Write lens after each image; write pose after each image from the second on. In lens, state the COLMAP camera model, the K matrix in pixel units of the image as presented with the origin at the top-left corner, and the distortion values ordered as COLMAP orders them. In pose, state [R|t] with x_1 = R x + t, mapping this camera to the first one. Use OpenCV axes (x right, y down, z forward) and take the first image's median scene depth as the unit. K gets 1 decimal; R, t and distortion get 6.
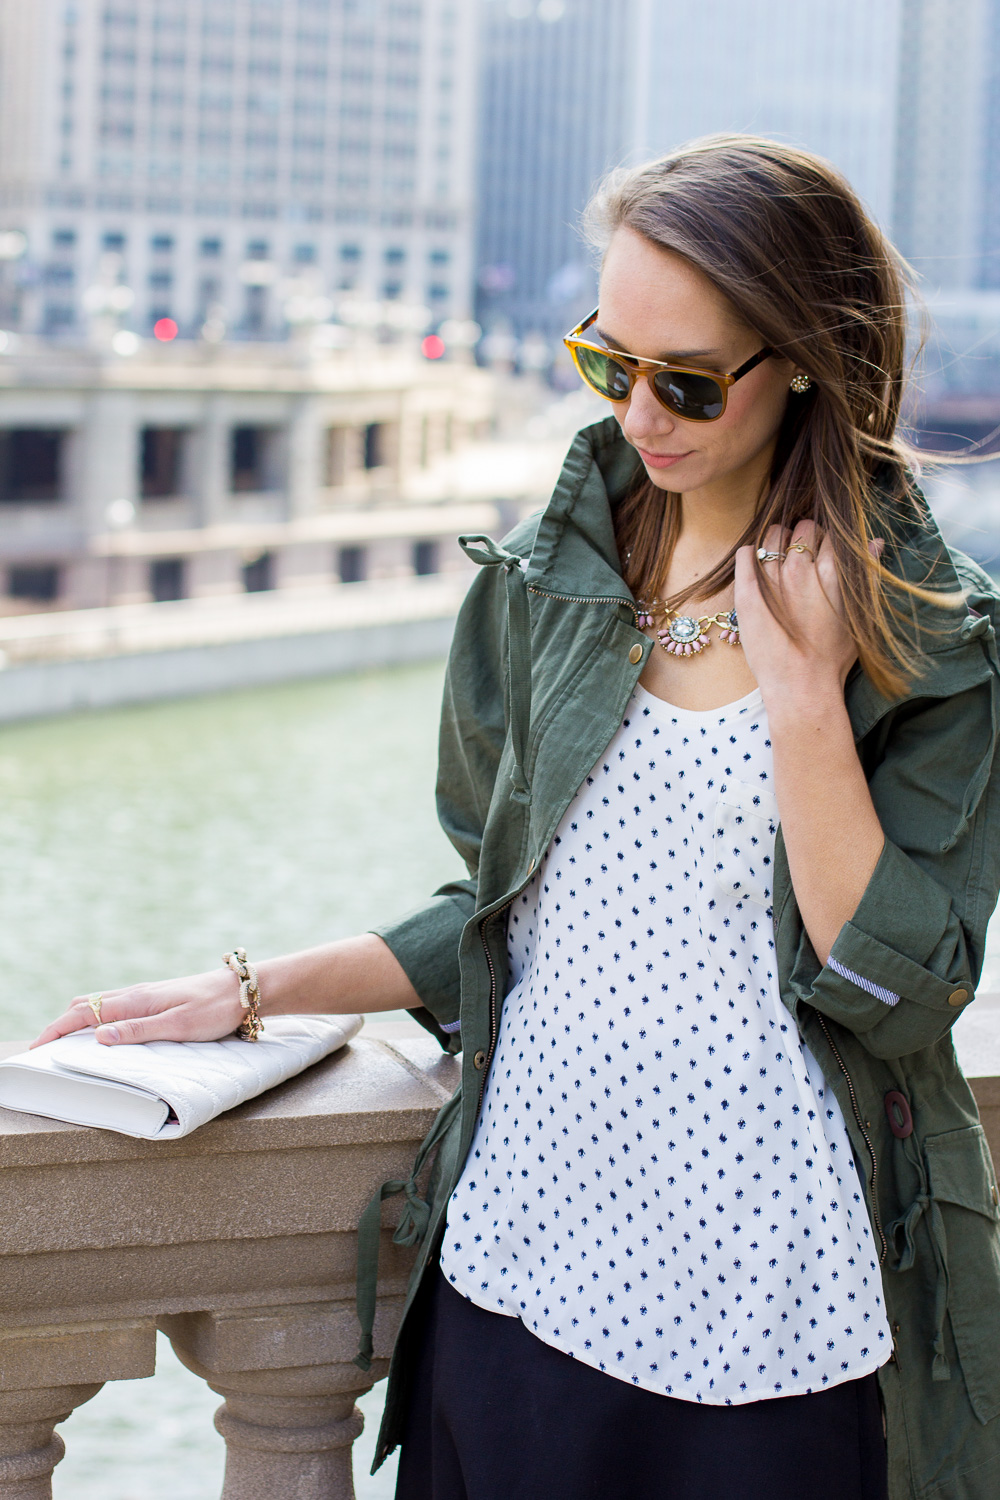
lens RADIAL K [[3512.6, 0, 496.2], [0, 3512.6, 745.4], [0, 0, 1]] dist [-0.011030, 0.000000]
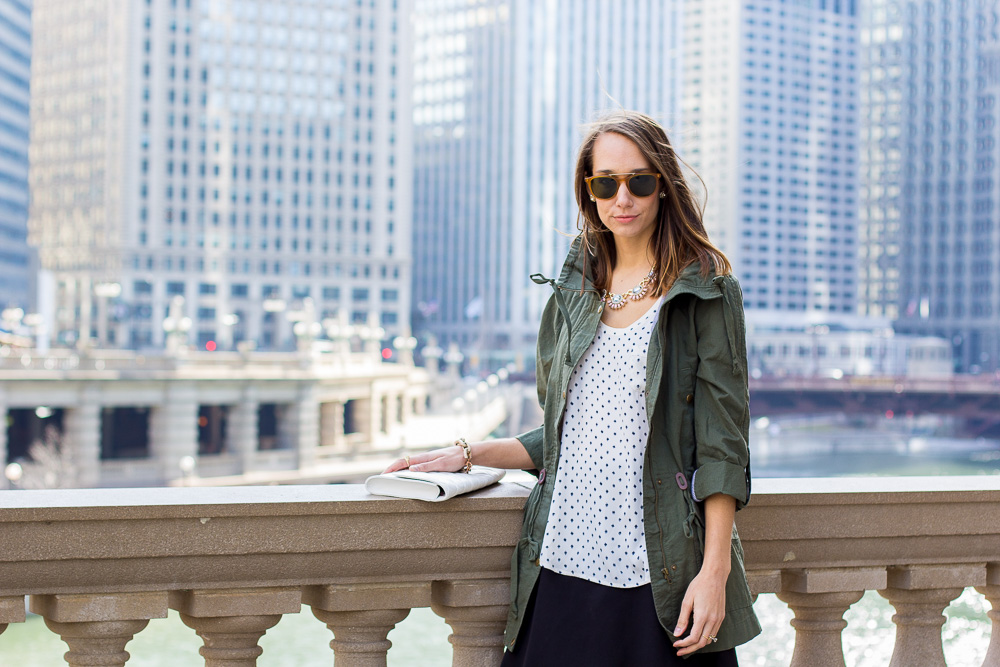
lens RADIAL K [[2341.7, 0, 500.1], [0, 2341.7, 332.7], [0, 0, 1]] dist [-0.011030, 0.000000]
pose [[0.999248, -0.022723, 0.031409, -0.090659], [0.026374, 0.992279, -0.121193, 0.179779], [-0.028412, 0.121930, 0.992132, -0.669810]]
